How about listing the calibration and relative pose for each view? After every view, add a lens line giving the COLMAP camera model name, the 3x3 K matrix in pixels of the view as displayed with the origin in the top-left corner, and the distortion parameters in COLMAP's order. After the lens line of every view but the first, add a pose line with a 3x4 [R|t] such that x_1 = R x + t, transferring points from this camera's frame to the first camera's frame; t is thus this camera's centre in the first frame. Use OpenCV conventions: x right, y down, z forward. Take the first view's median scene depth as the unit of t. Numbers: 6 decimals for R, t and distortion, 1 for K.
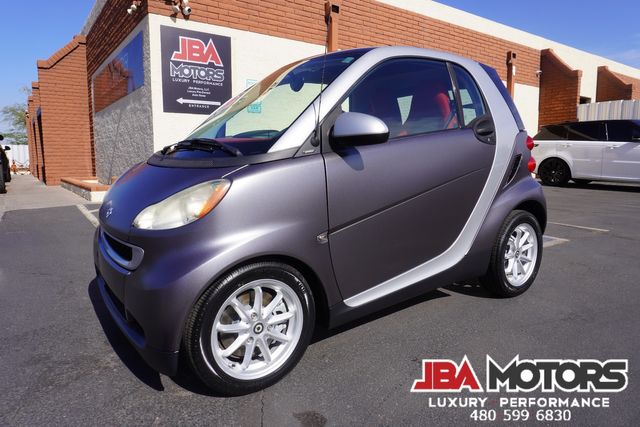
lens RADIAL K [[423.4, 0, 317.8], [0, 423.4, 213.9], [0, 0, 1]] dist [-0.044464, 0.025243]
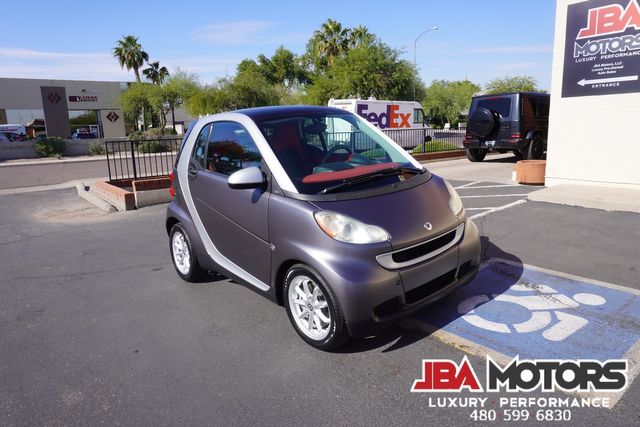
lens RADIAL K [[423.4, 0, 320.7], [0, 423.4, 211.5], [0, 0, 1]] dist [-0.044464, 0.025243]
pose [[0.042220, 0.196929, -0.979508, 0.569434], [-0.090569, 0.977100, 0.192541, -0.113872], [0.994995, 0.080584, 0.059089, 0.386761]]
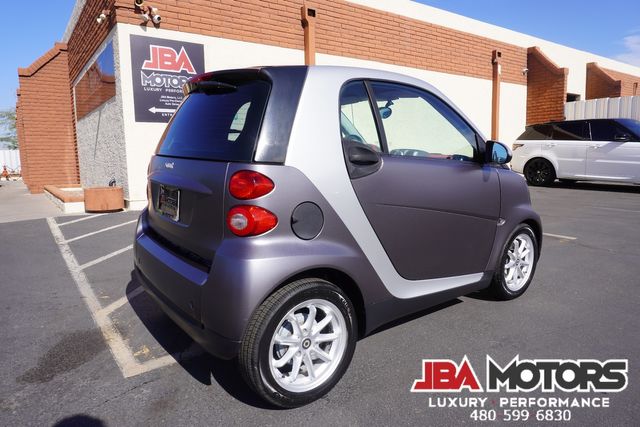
lens RADIAL K [[423.4, 0, 318.8], [0, 423.4, 214.2], [0, 0, 1]] dist [-0.044464, 0.025243]
pose [[0.999858, -0.016804, -0.001335, 0.060139], [0.016811, 0.999842, 0.005798, -0.021295], [0.001237, -0.005820, 0.999982, 0.007133]]
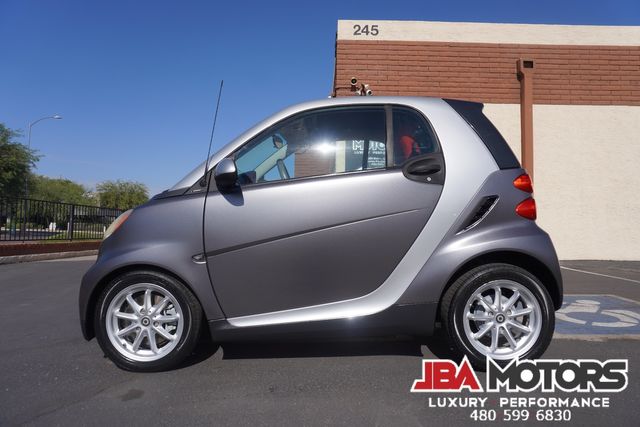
lens RADIAL K [[423.4, 0, 319.2], [0, 423.4, 212.7], [0, 0, 1]] dist [-0.044464, 0.025243]
pose [[0.807991, -0.010209, -0.589106, 0.243175], [-0.091217, 0.985627, -0.142190, 0.015673], [0.582090, 0.168625, 0.795447, 0.047541]]
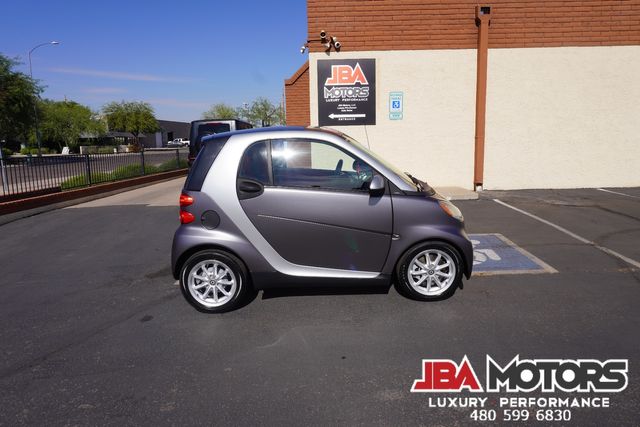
lens RADIAL K [[423.4, 0, 317.7], [0, 423.4, 210.1], [0, 0, 1]] dist [-0.044464, 0.025243]
pose [[0.791354, 0.085913, -0.605292, 0.427050], [-0.057024, 0.996133, 0.066835, -0.064864], [0.608693, -0.018374, 0.793193, -0.052614]]
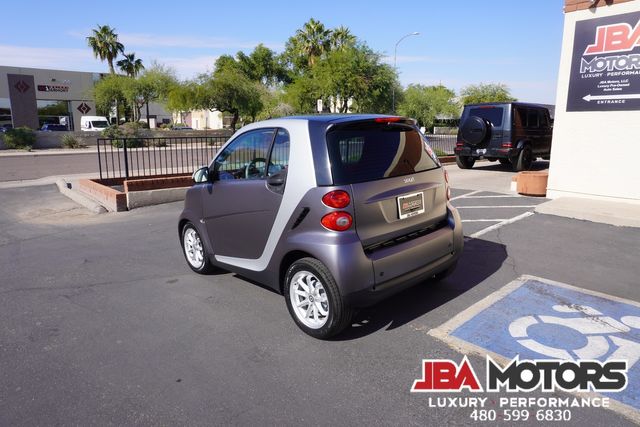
lens RADIAL K [[423.4, 0, 321.1], [0, 423.4, 211.0], [0, 0, 1]] dist [-0.044464, 0.025243]
pose [[0.102978, 0.198845, -0.974606, 0.539631], [-0.125872, 0.974543, 0.185533, -0.117646], [0.986687, 0.103570, 0.125385, 0.314684]]
